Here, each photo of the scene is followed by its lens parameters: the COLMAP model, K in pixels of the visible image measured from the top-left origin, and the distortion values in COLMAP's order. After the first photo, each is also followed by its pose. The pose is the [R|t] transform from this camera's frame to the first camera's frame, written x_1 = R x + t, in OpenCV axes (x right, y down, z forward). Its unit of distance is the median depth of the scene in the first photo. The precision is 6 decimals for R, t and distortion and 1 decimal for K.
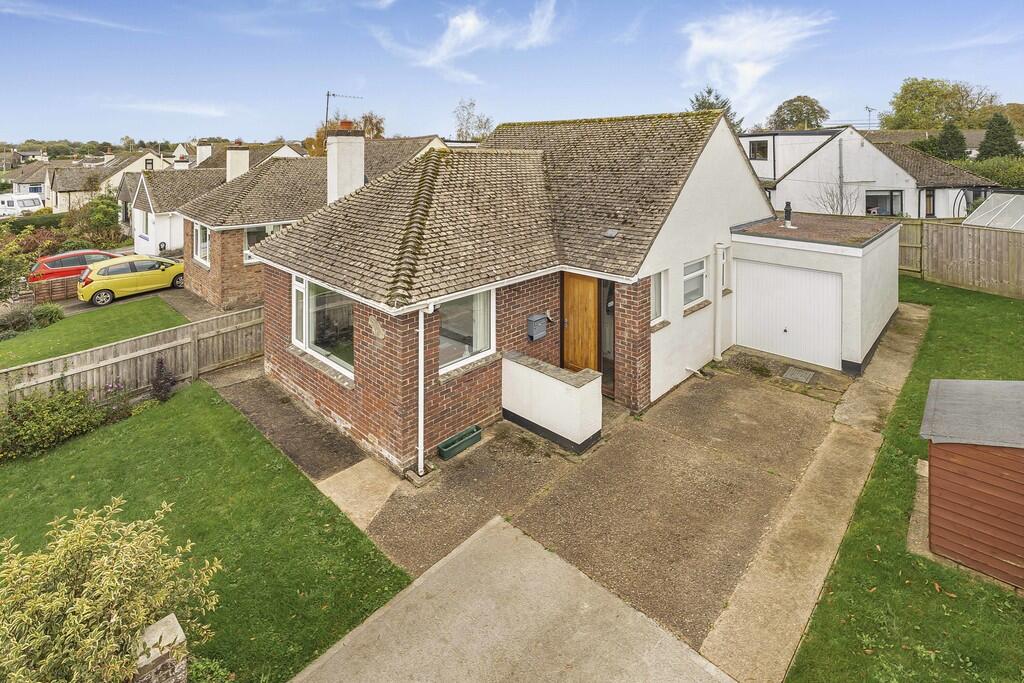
lens RADIAL K [[464.7, 0, 512.0], [0, 464.7, 341.5], [0, 0, 1]] dist [-0.004752, -0.000121]
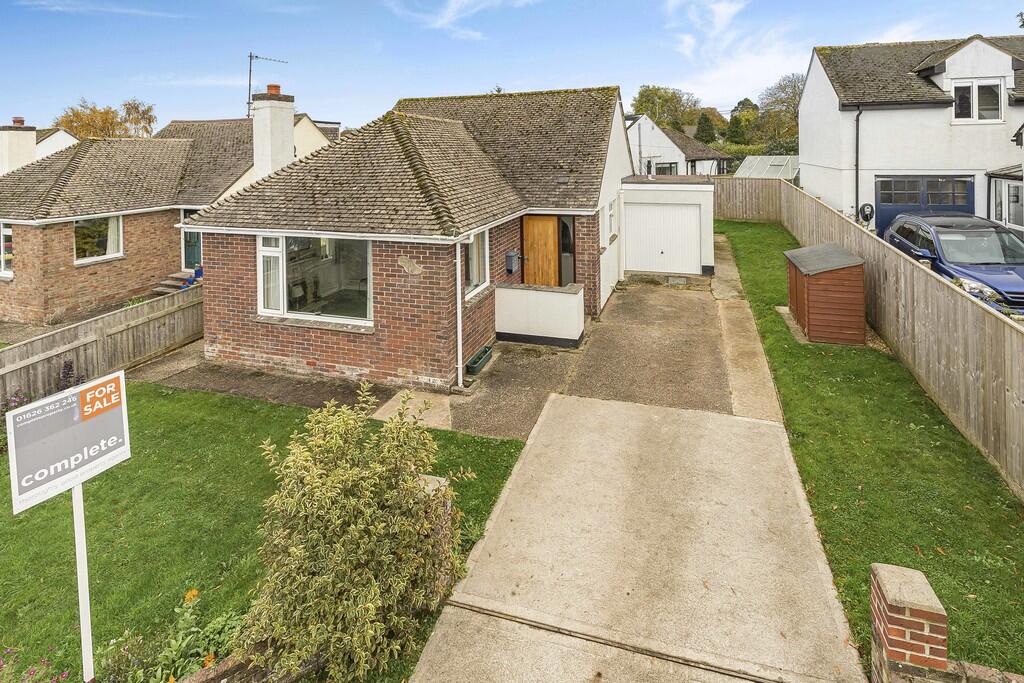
lens RADIAL K [[426.6, 0, 512.0], [0, 426.6, 341.5], [0, 0, 1]] dist [-0.004076, -0.000494]
pose [[0.918901, -0.164963, 0.358342, -0.383038], [0.149796, 0.986243, 0.069896, 0.095967], [-0.364943, -0.010549, 0.930970, -0.045201]]
